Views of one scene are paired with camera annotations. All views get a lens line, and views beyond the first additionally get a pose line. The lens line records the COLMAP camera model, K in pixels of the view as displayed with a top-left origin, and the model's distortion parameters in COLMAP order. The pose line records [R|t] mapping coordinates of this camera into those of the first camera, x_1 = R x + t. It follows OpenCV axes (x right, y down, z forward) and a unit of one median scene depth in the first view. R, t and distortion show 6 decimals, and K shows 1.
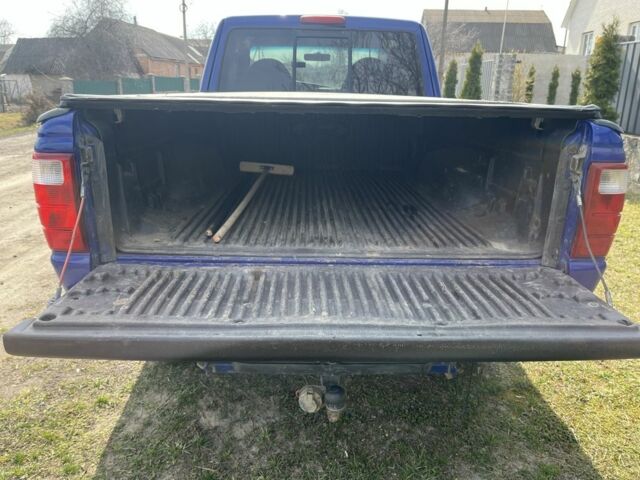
lens RADIAL K [[487.2, 0, 320.0], [0, 487.2, 240.0], [0, 0, 1]] dist [0.086553, -0.139444]
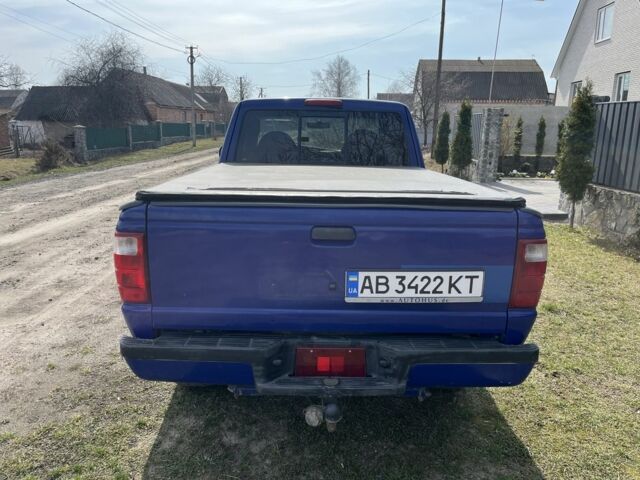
lens RADIAL K [[487.2, 0, 320.0], [0, 487.2, 240.0], [0, 0, 1]] dist [0.086553, -0.139444]
pose [[0.999997, 0.002495, -0.000197, -0.003114], [-0.002503, 0.996857, -0.079180, -0.026430], [-0.000001, 0.079180, 0.996860, -0.228678]]
